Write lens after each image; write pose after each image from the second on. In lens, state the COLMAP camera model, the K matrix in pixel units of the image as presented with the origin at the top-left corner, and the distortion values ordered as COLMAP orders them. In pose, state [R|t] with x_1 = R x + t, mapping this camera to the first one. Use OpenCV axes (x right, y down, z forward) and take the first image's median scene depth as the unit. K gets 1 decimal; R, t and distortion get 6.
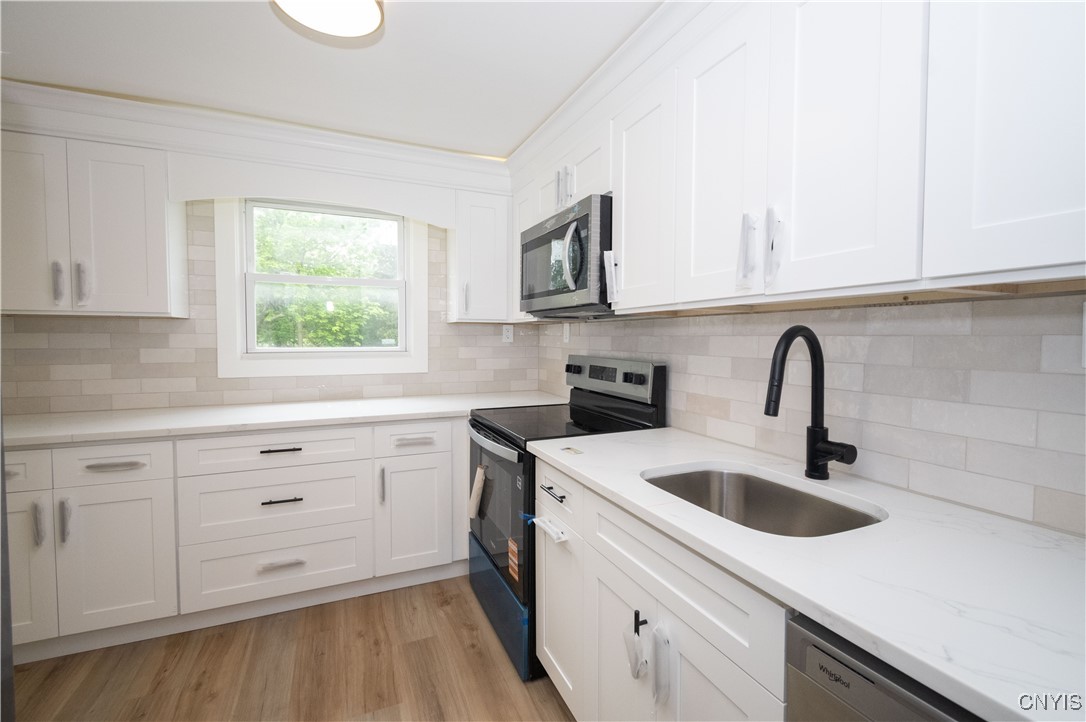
lens RADIAL K [[483.8, 0, 547.3], [0, 483.8, 354.7], [0, 0, 1]] dist [0.014681, -0.006208]
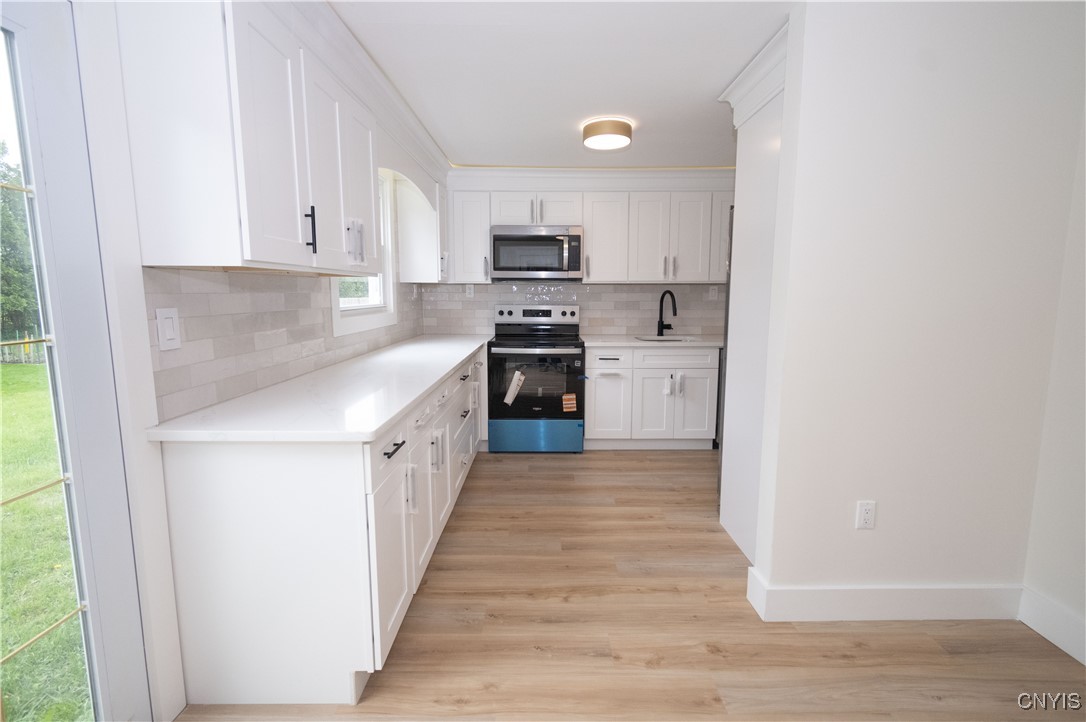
lens RADIAL K [[483.8, 0, 555.6], [0, 483.8, 352.8], [0, 0, 1]] dist [0.014681, -0.006208]
pose [[0.384696, -0.118003, 0.915469, -1.855281], [0.034540, 0.992940, 0.113475, -0.022734], [-0.922397, -0.012033, 0.386056, 0.250073]]
